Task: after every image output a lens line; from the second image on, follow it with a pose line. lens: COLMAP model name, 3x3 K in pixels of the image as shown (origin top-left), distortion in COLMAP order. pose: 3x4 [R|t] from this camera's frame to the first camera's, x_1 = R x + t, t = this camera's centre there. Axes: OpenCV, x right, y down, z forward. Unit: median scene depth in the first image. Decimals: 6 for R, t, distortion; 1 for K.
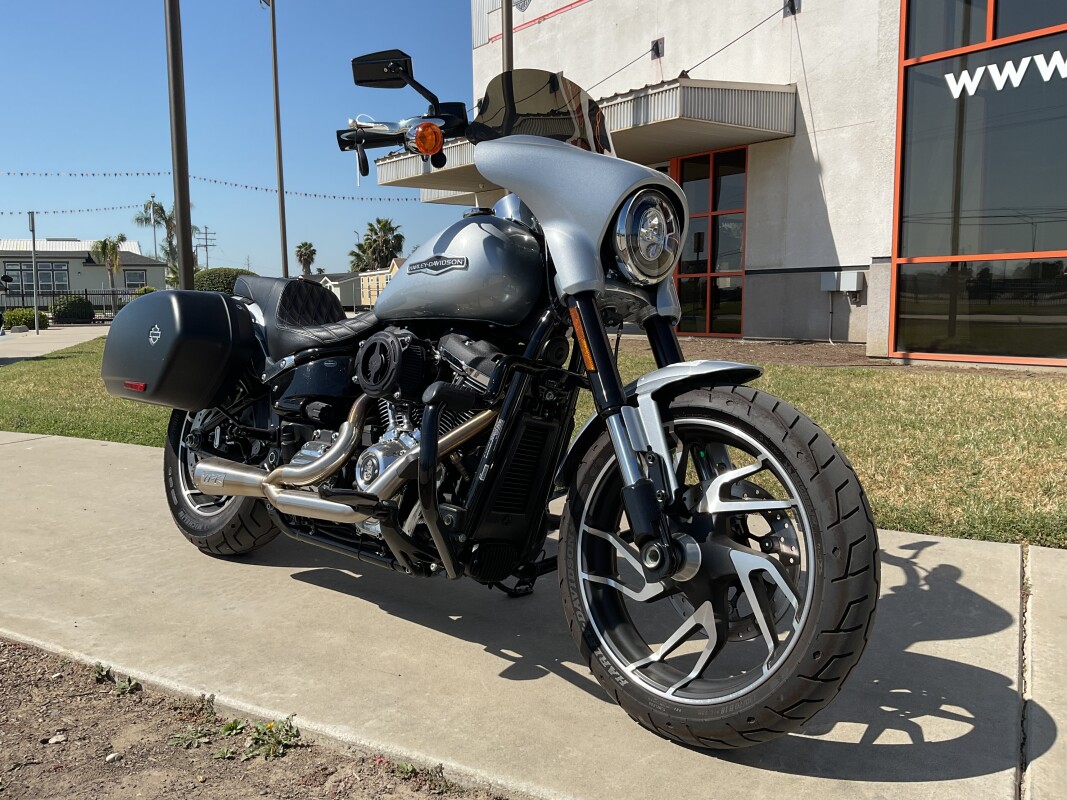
lens RADIAL K [[884.9, 0, 524.4], [0, 884.9, 400.5], [0, 0, 1]] dist [0.055097, -0.111425]
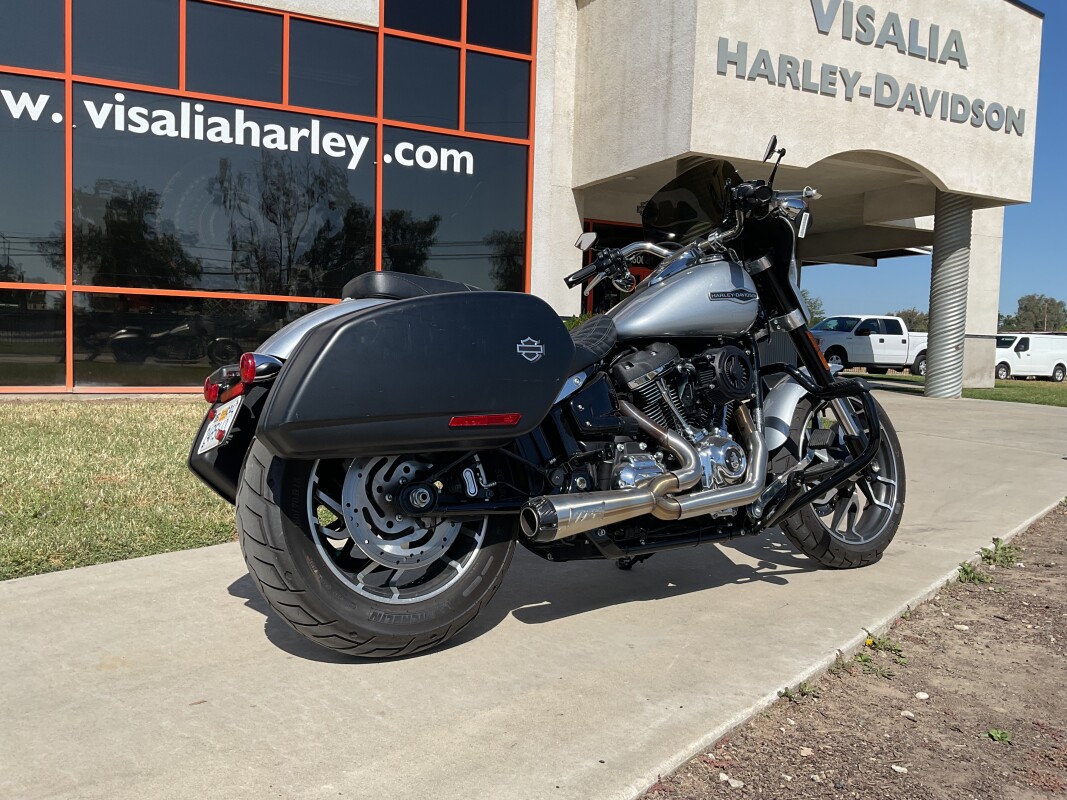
lens RADIAL K [[884.9, 0, 533.5], [0, 884.9, 404.0], [0, 0, 1]] dist [0.055097, -0.111425]
pose [[0.172695, -0.049098, 0.983751, -0.324591], [0.082266, 0.995986, 0.035267, -0.014563], [-0.981534, 0.074839, 0.176041, 0.240996]]
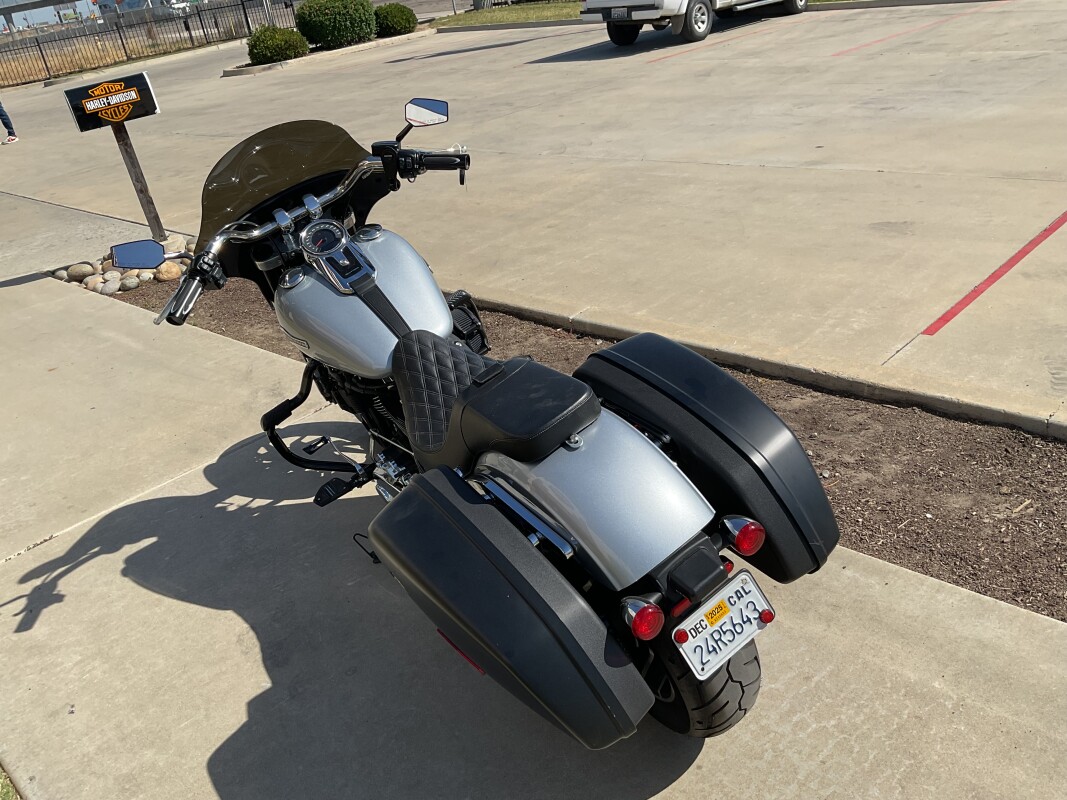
lens RADIAL K [[884.9, 0, 542.3], [0, 884.9, 394.9], [0, 0, 1]] dist [0.055097, -0.111425]
pose [[-0.954278, 0.016216, 0.298479, -0.150426], [0.181429, 0.824992, 0.535231, -0.148591], [-0.237564, 0.564912, -0.790214, 0.474760]]
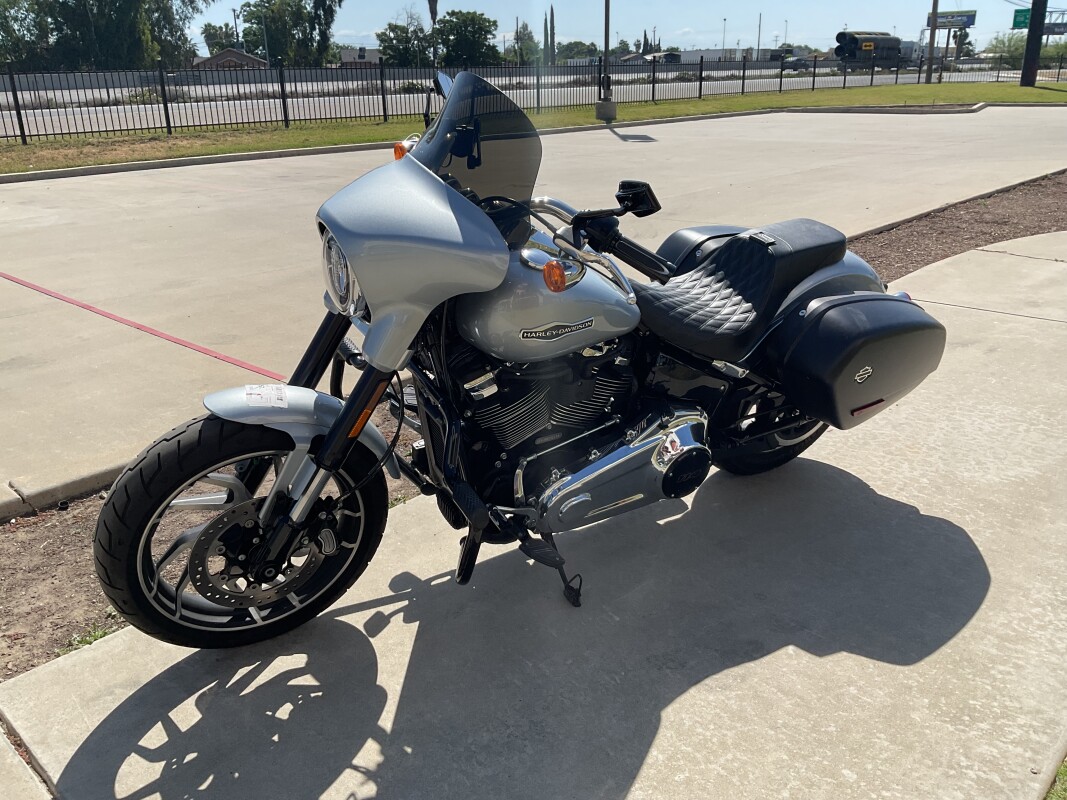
lens RADIAL K [[884.9, 0, 540.7], [0, 884.9, 398.9], [0, 0, 1]] dist [0.055097, -0.111425]
pose [[-0.246427, 0.351836, -0.903042, 0.218472], [-0.091384, 0.919190, 0.383064, -0.095137], [0.964843, 0.176921, -0.194361, 0.301727]]
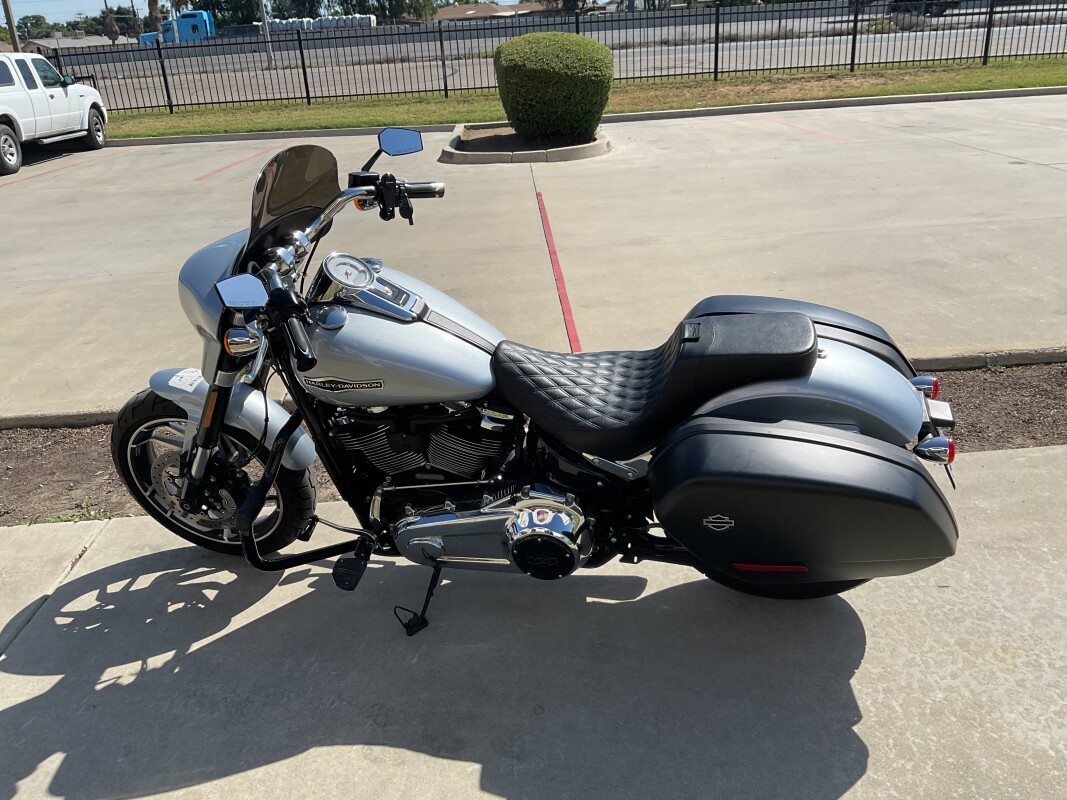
lens RADIAL K [[884.9, 0, 531.7], [0, 884.9, 404.6], [0, 0, 1]] dist [0.055097, -0.111425]
pose [[-0.857940, 0.258953, -0.443714, 0.074144], [0.010073, 0.871990, 0.489420, -0.139382], [0.513651, 0.415423, -0.750724, 0.471083]]
